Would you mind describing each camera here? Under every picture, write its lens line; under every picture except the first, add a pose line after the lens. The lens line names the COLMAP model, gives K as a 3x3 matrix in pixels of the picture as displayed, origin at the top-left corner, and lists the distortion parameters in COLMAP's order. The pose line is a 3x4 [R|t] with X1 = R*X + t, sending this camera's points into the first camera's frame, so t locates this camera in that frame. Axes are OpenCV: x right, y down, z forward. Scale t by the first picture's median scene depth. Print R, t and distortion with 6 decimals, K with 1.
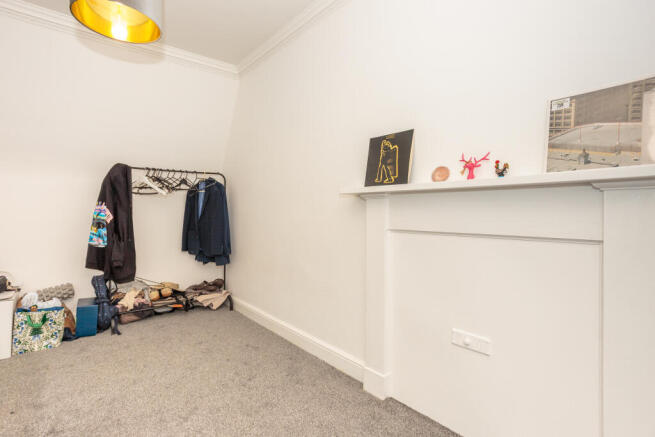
lens RADIAL K [[319.3, 0, 340.4], [0, 319.3, 216.0], [0, 0, 1]] dist [0.000265, 0.000224]
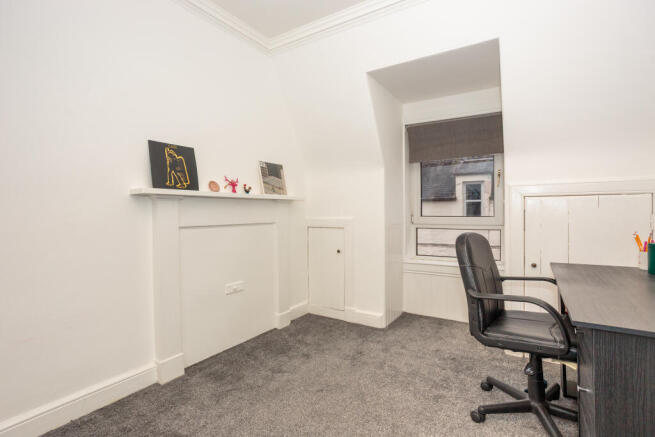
lens RADIAL K [[319.3, 0, 340.4], [0, 319.3, 216.0], [0, 0, 1]] dist [0.000265, 0.000224]
pose [[-0.288514, -0.017299, 0.957319, -1.158760], [0.020416, 0.999498, 0.024214, -0.015839], [-0.957258, 0.026530, -0.288016, 0.788664]]
